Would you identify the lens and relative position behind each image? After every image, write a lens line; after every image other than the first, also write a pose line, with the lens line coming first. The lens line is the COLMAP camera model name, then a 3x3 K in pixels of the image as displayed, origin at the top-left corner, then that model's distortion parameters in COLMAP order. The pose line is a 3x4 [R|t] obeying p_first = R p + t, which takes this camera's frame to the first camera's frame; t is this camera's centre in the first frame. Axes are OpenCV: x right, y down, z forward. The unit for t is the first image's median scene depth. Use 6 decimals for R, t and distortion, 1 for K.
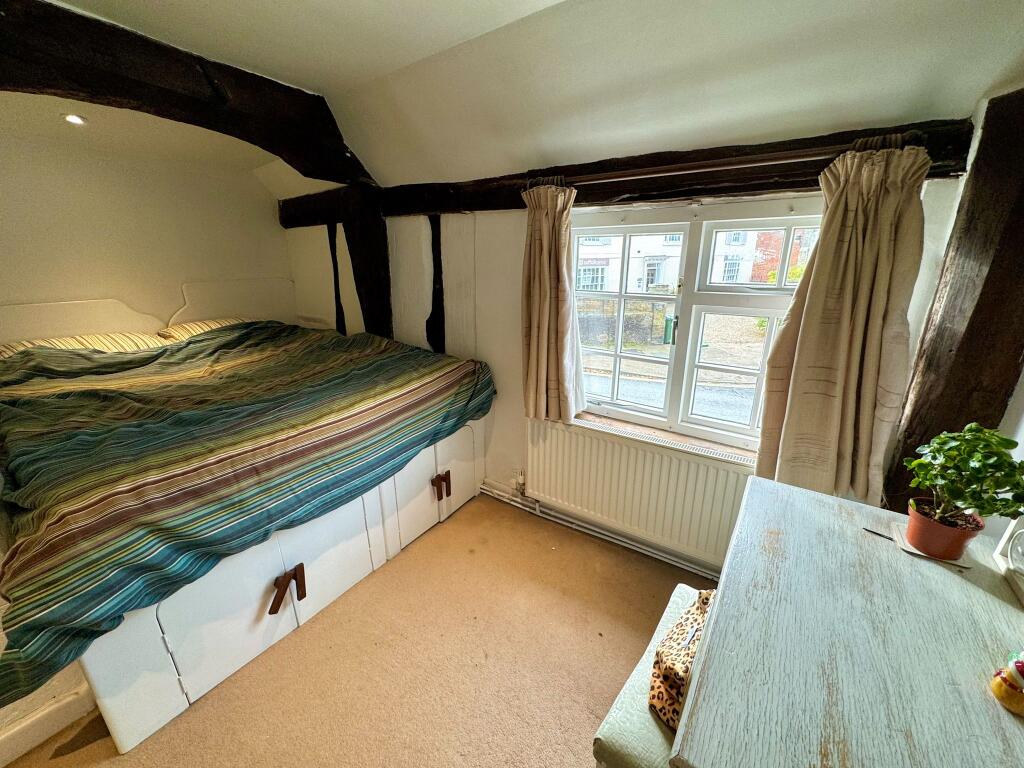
lens RADIAL K [[408.8, 0, 512.0], [0, 408.8, 384.0], [0, 0, 1]] dist [-0.002650, 0.000123]
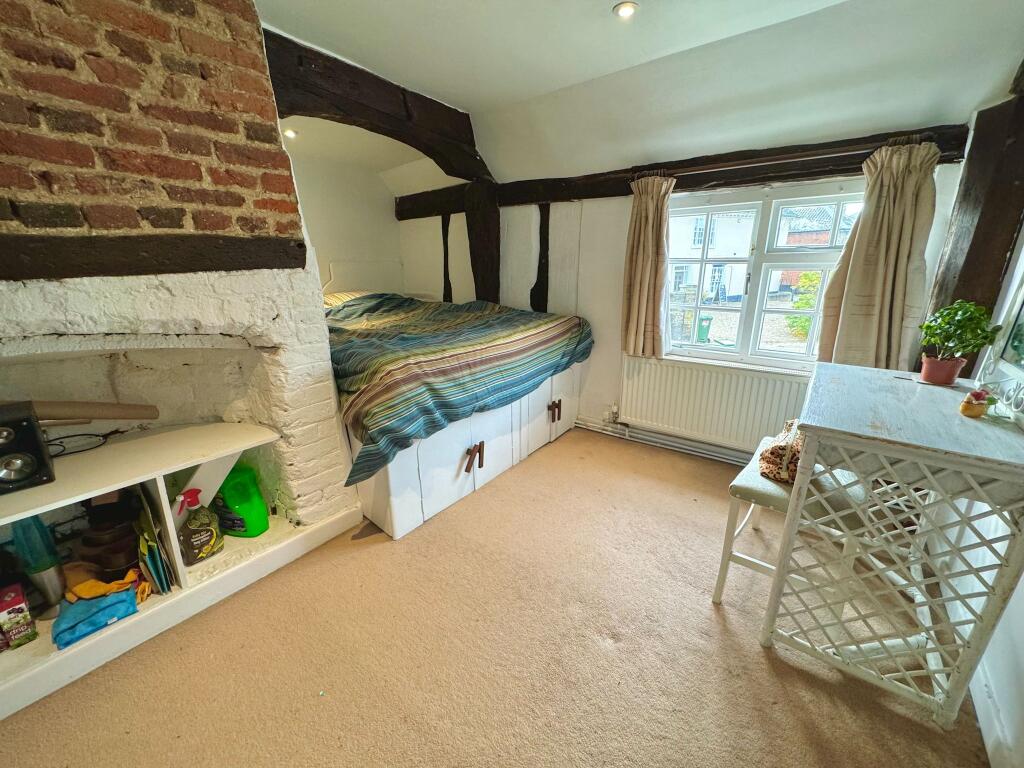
lens RADIAL K [[408.8, 0, 512.0], [0, 408.8, 384.0], [0, 0, 1]] dist [-0.002650, 0.000123]
pose [[0.998809, 0.012202, -0.047234, -0.341847], [-0.012882, 0.999817, -0.014125, 0.254096], [0.047053, 0.014716, 0.998784, -0.409323]]
